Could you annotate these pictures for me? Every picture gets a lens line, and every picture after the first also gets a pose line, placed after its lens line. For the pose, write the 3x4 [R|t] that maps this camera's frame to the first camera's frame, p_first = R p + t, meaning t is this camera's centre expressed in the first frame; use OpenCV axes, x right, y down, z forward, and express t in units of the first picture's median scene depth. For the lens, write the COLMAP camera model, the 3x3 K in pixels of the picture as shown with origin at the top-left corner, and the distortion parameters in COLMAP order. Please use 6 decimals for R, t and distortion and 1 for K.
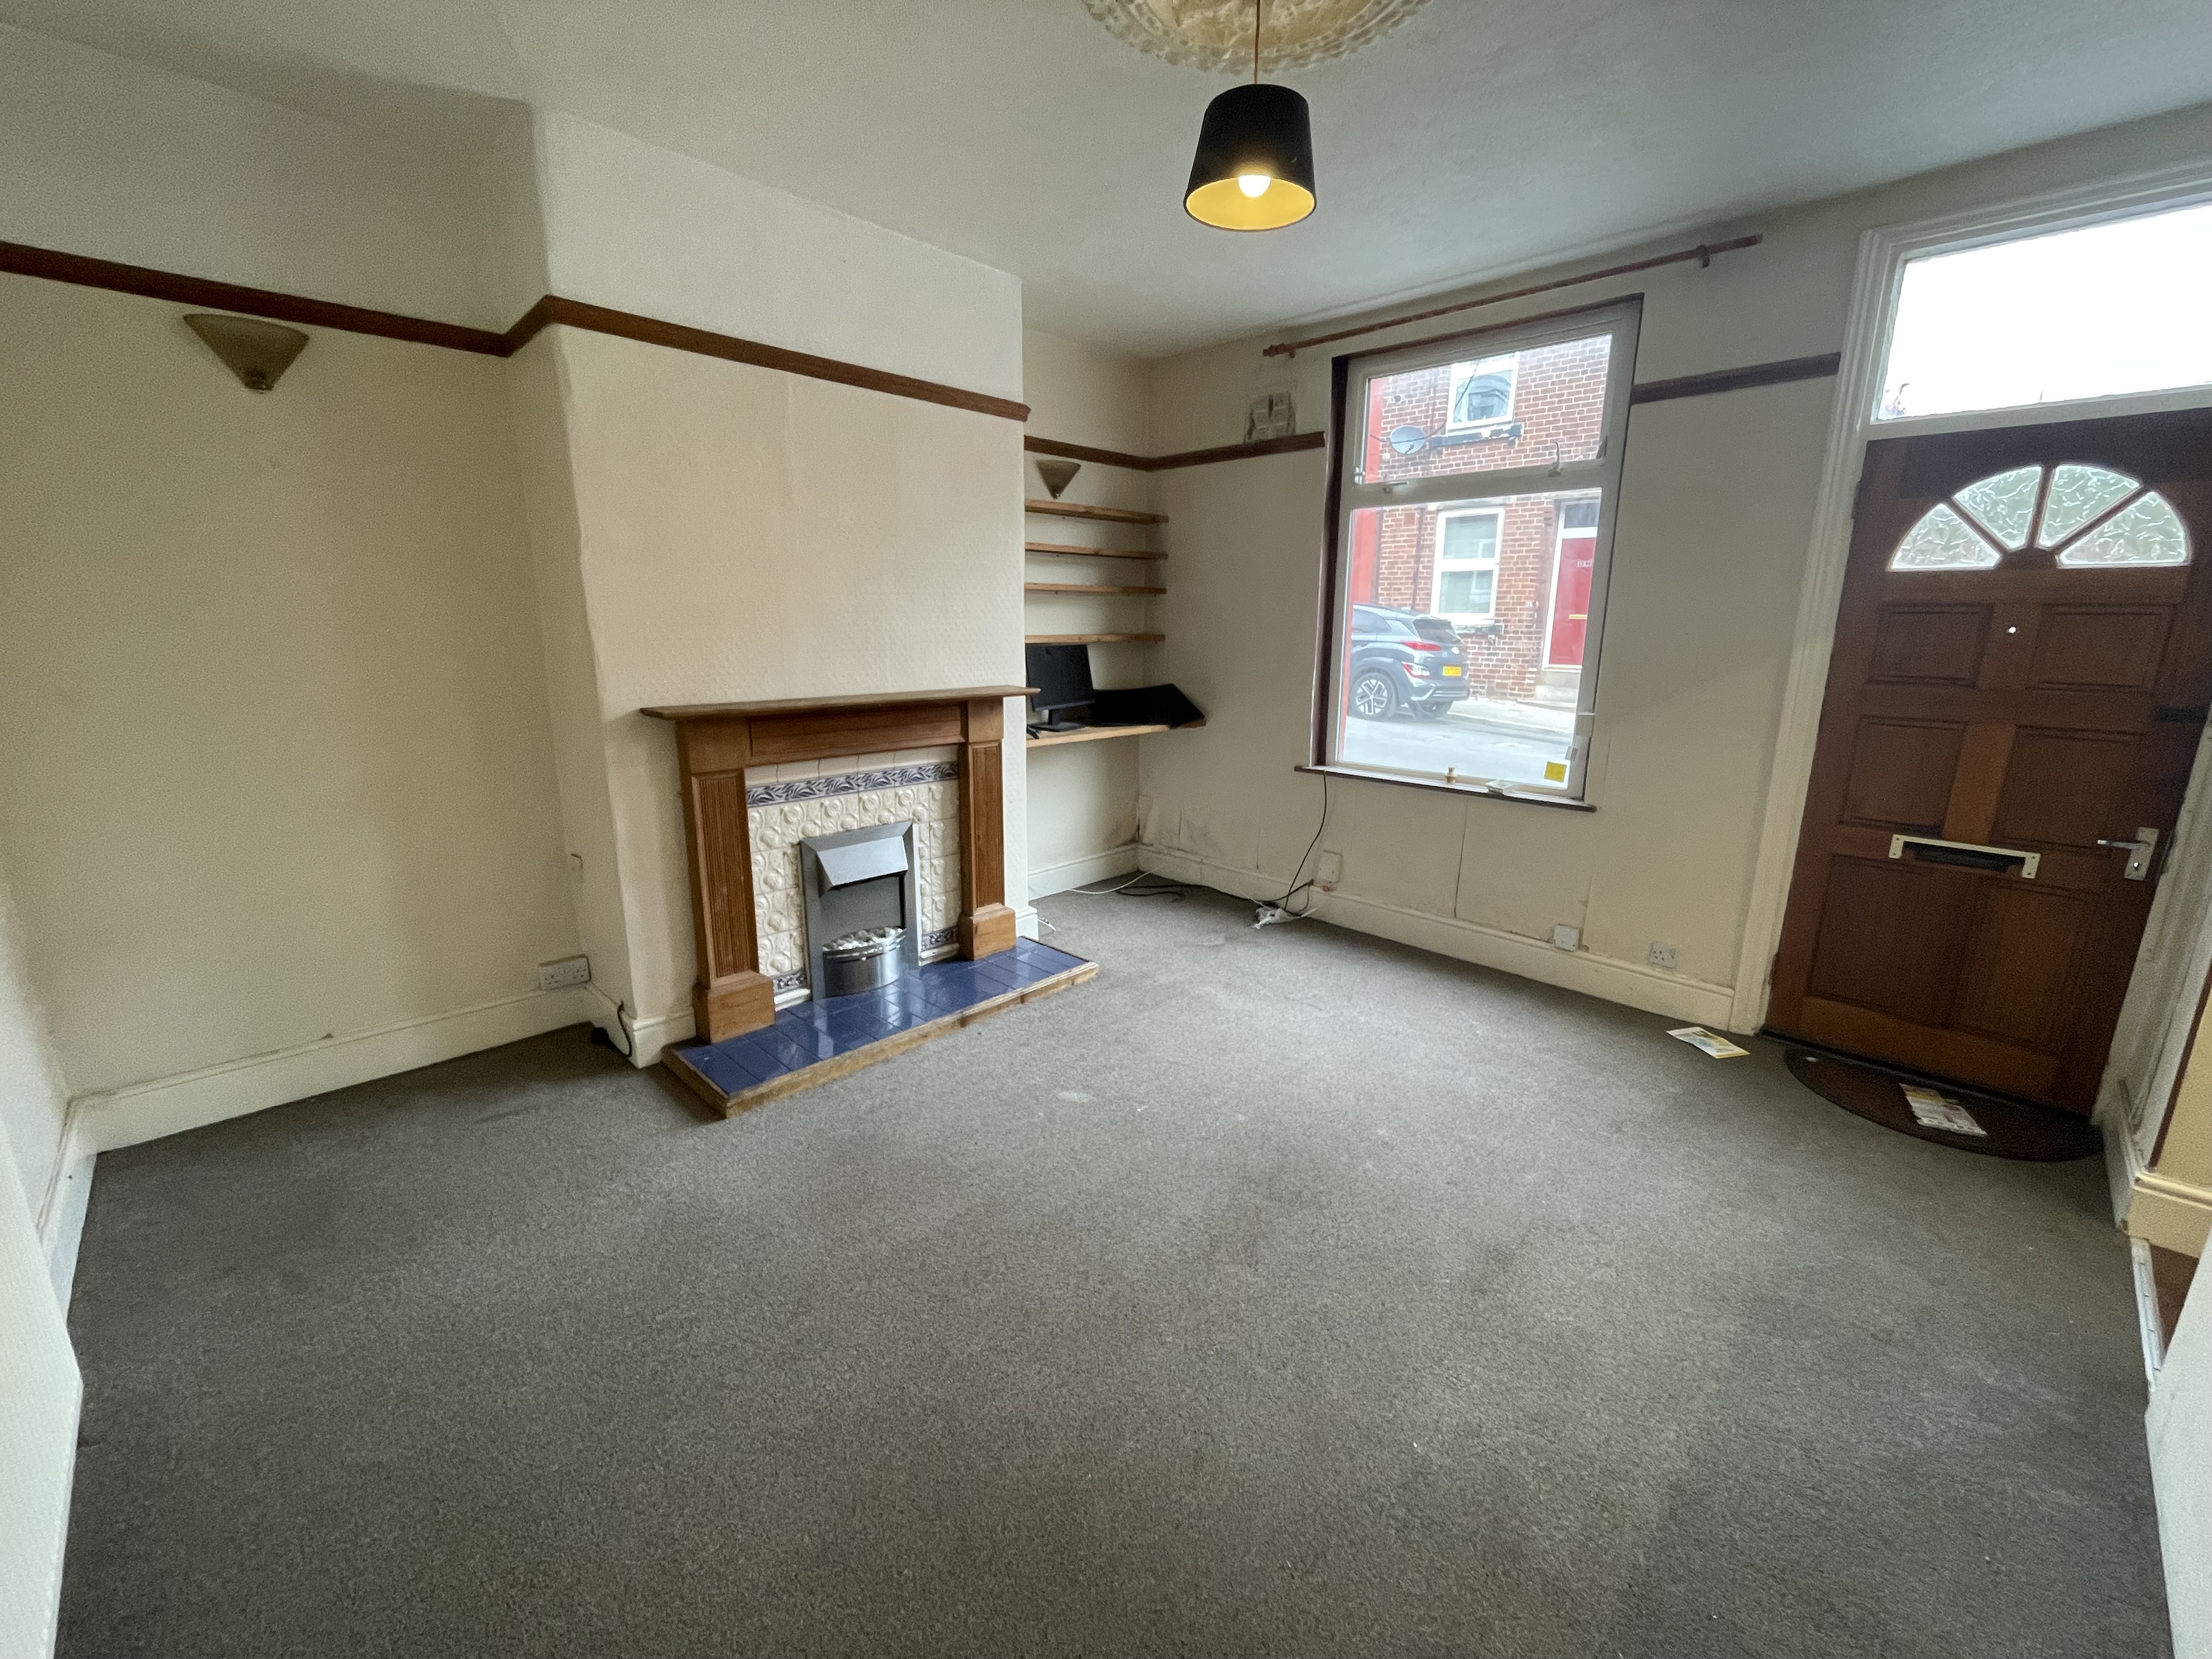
lens RADIAL K [[897.6, 0, 1102.5], [0, 897.6, 821.0], [0, 0, 1]] dist [-0.003375, -0.000414]
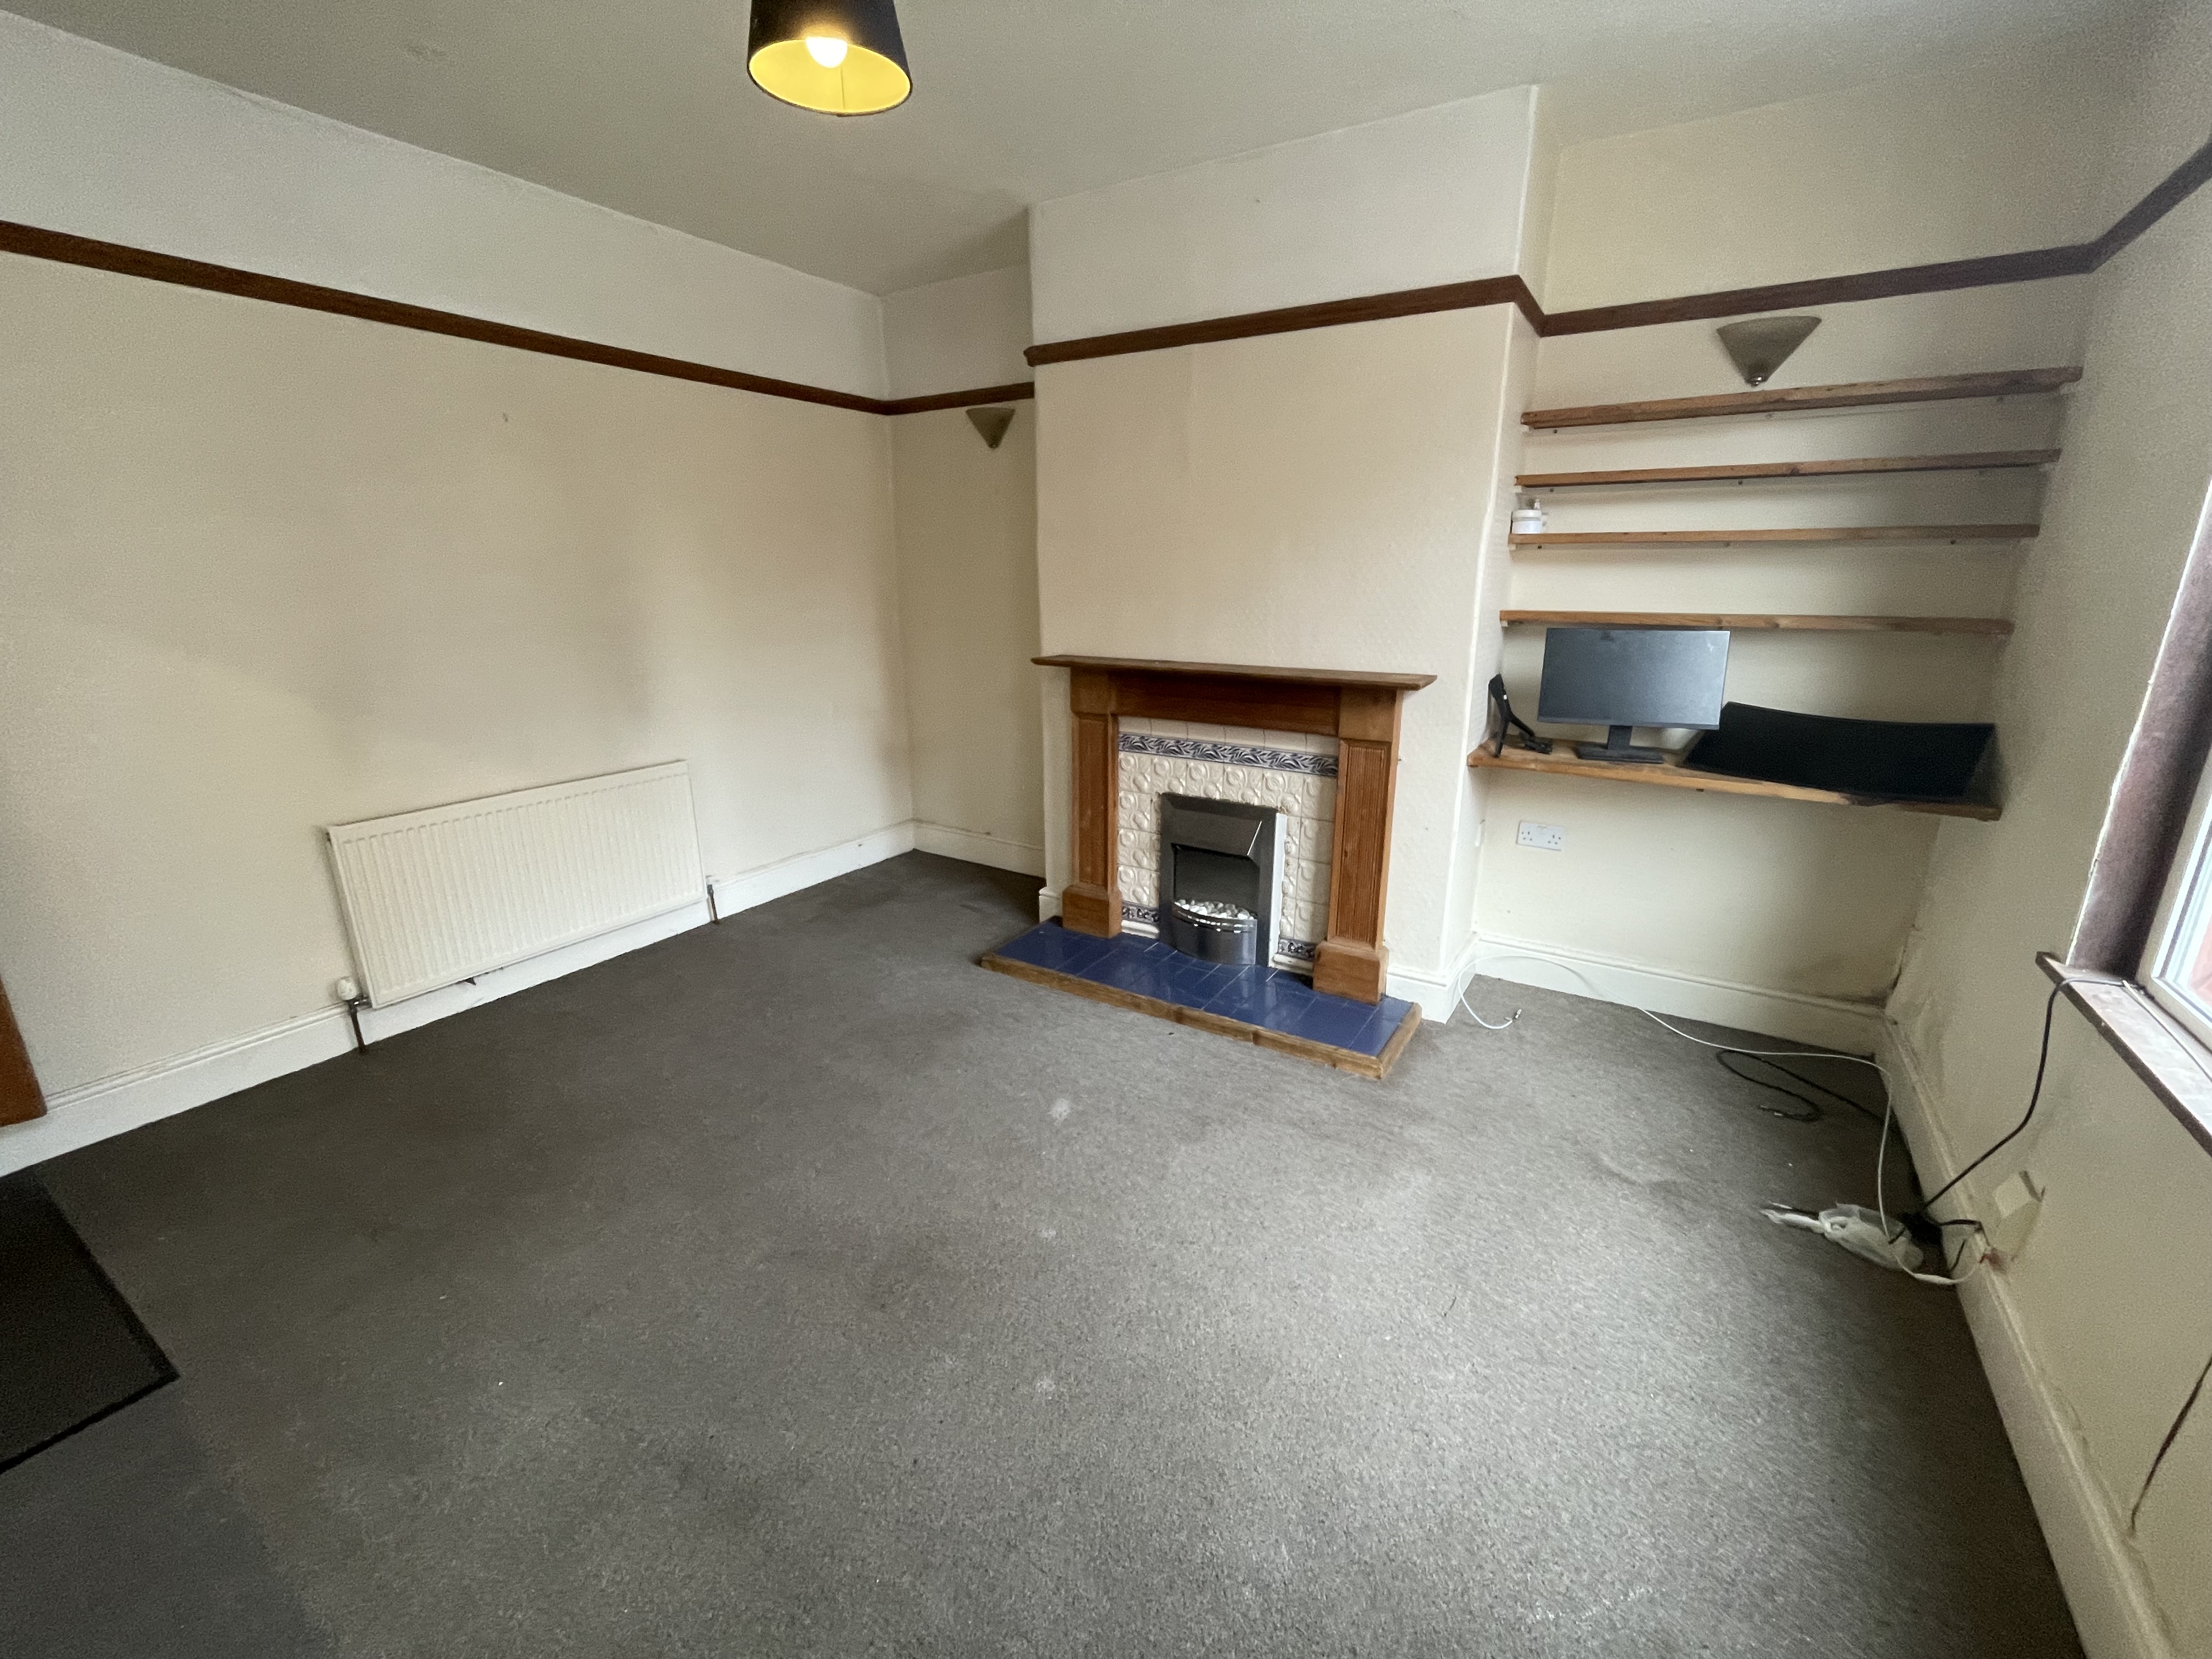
lens RADIAL K [[886.9, 0, 1106.0], [0, 886.9, 829.5], [0, 0, 1]] dist [-0.000494, -0.000245]
pose [[0.232250, 0.256566, -0.938208, 0.618132], [-0.221426, 0.953202, 0.205853, -0.131920], [0.947117, 0.159934, 0.278191, 0.605992]]
